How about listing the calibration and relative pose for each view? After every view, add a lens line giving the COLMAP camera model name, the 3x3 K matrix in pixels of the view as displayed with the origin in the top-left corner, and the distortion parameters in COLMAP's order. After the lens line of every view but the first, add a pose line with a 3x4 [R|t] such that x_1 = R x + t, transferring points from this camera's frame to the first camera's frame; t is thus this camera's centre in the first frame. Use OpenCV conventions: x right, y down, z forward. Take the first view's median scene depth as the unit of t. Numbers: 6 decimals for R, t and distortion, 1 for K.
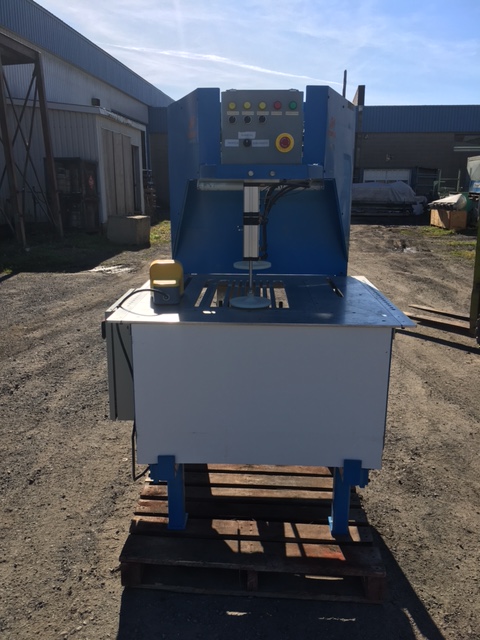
lens RADIAL K [[555.3, 0, 242.5], [0, 555.3, 320.5], [0, 0, 1]] dist [0.078496, -0.024060]
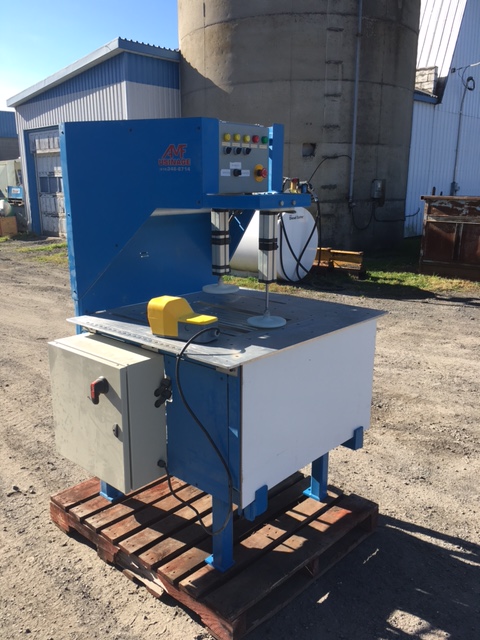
lens RADIAL K [[555.3, 0, 242.8], [0, 555.3, 319.7], [0, 0, 1]] dist [0.078496, -0.024060]
pose [[0.647818, -0.187218, 0.738431, -0.787430], [0.190890, 0.978299, 0.080567, -0.128158], [-0.737491, 0.088767, 0.669498, 0.312372]]
